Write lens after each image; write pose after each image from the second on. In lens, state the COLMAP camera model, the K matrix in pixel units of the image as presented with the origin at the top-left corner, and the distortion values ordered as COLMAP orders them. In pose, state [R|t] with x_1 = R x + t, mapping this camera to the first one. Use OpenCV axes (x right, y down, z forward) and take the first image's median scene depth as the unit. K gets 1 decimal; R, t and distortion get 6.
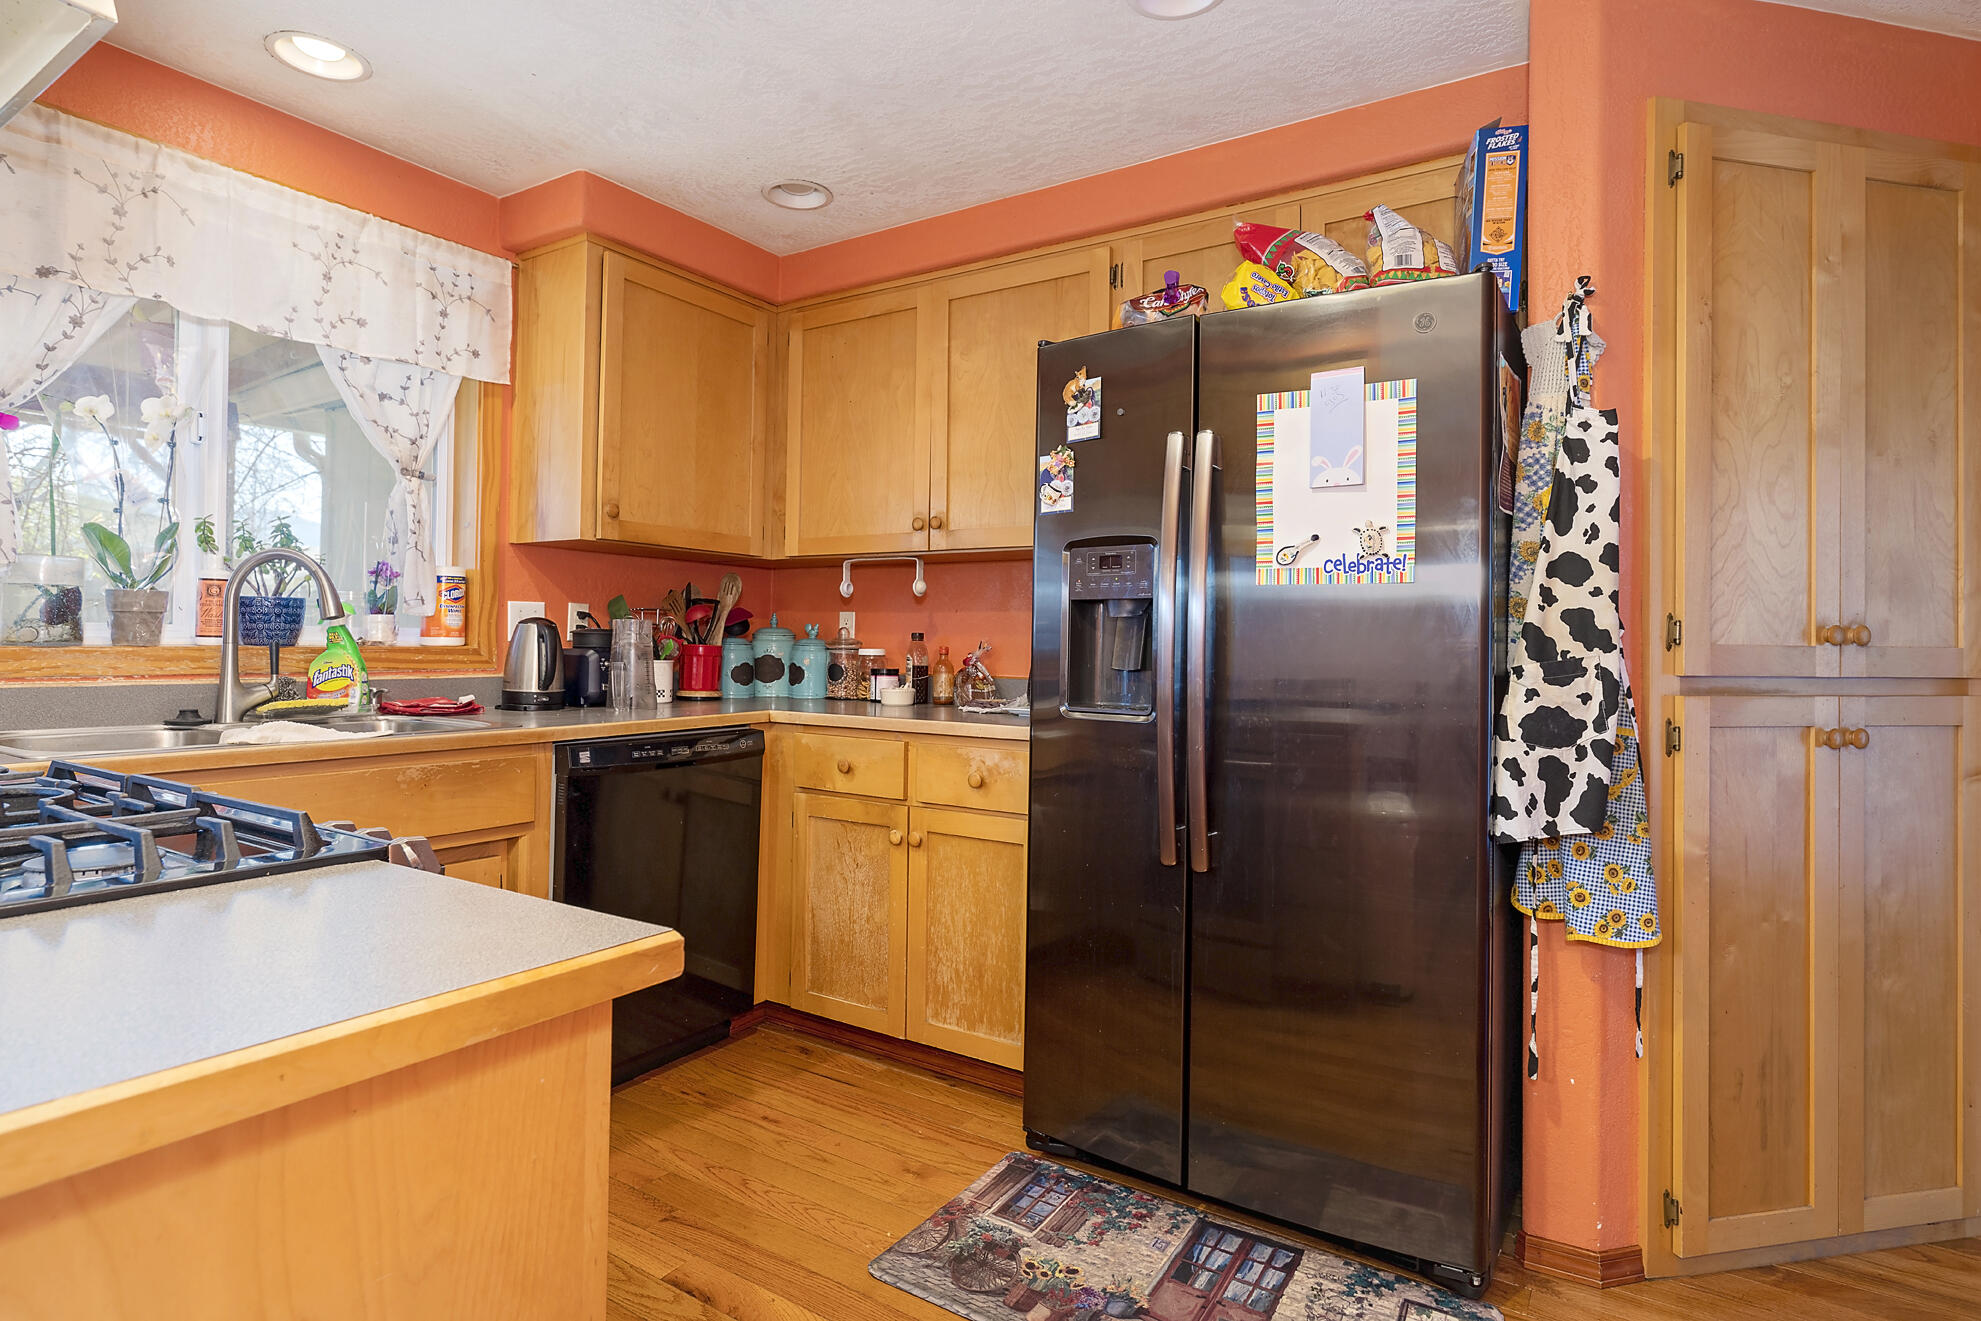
lens RADIAL K [[1045.1, 0, 968.7], [0, 1045.1, 651.0], [0, 0, 1]] dist [-0.010924, 0.001979]
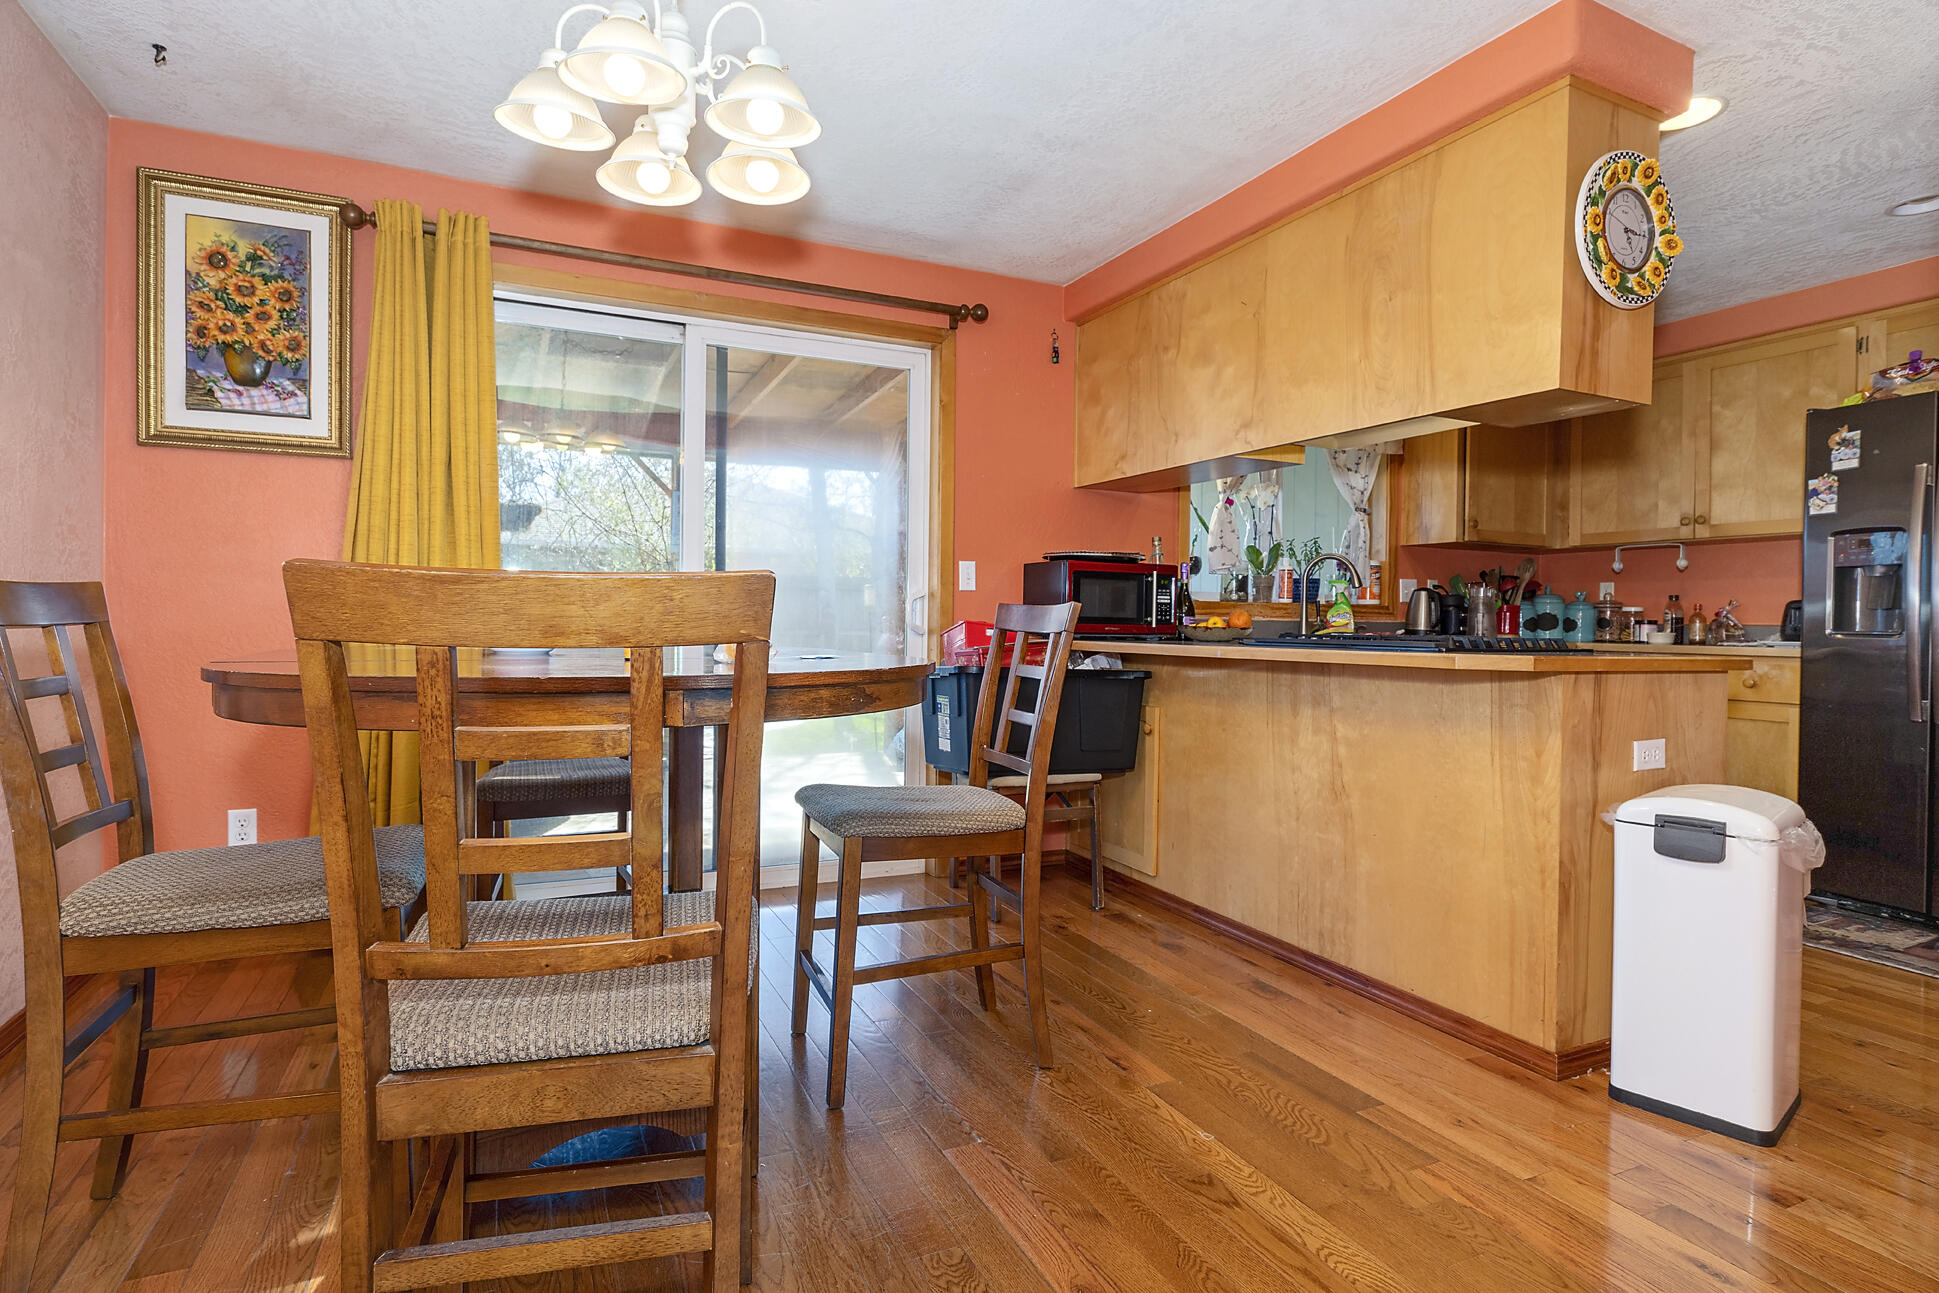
lens RADIAL K [[1023.0, 0, 948.2], [0, 1023.0, 637.2], [0, 0, 1]] dist [-0.010924, 0.001979]
pose [[0.854911, 0.003711, -0.518761, -0.211212], [-0.003843, 0.999992, 0.000820, 0.052219], [0.518760, 0.001293, 0.854919, -0.867047]]
